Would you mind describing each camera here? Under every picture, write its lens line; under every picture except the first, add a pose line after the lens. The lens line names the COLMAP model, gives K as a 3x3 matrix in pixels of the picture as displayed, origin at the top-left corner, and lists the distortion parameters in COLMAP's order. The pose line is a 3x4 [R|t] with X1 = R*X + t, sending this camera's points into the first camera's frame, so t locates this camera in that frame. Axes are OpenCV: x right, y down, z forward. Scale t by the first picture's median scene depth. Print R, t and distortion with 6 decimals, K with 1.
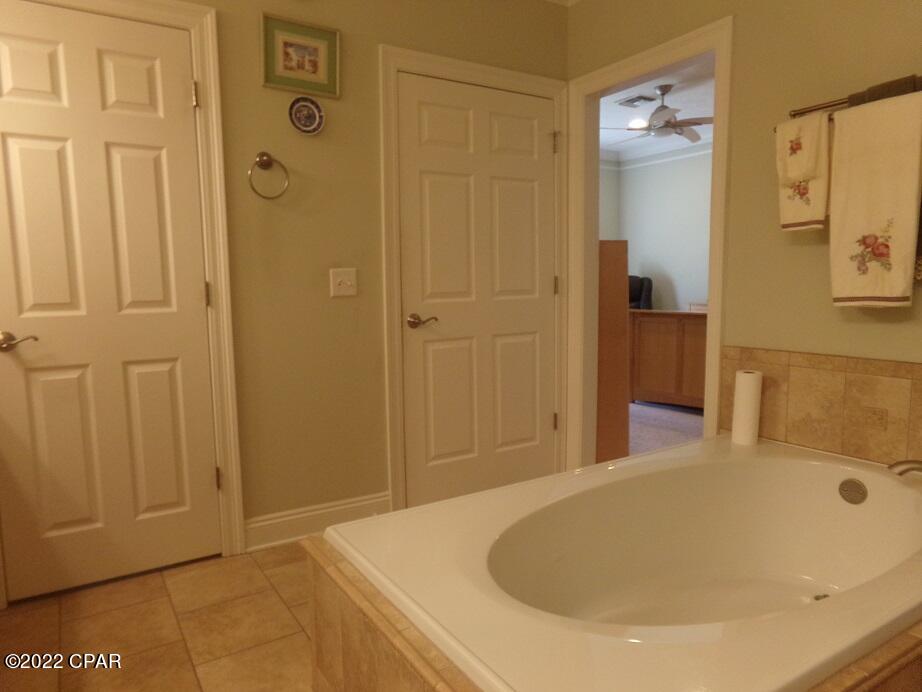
lens RADIAL K [[628.9, 0, 458.2], [0, 628.9, 346.1], [0, 0, 1]] dist [0.007887, 0.003659]
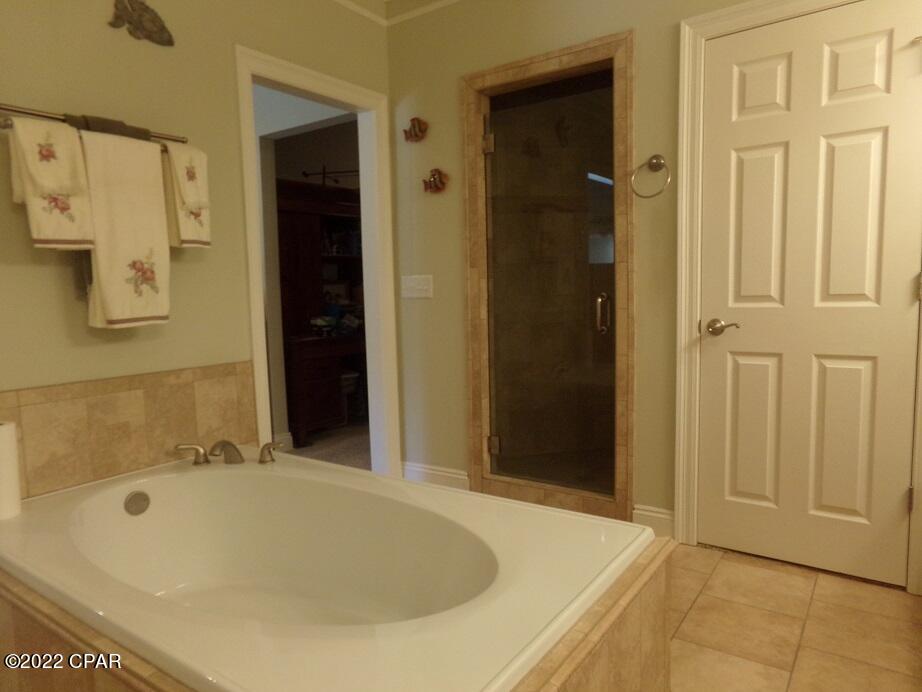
lens RADIAL K [[628.9, 0, 458.2], [0, 628.9, 346.1], [0, 0, 1]] dist [0.007887, 0.003659]
pose [[-0.394657, -0.061802, 0.916748, -0.542085], [0.125724, 0.984719, 0.120508, -0.087997], [-0.910186, 0.162816, -0.380857, 0.893802]]
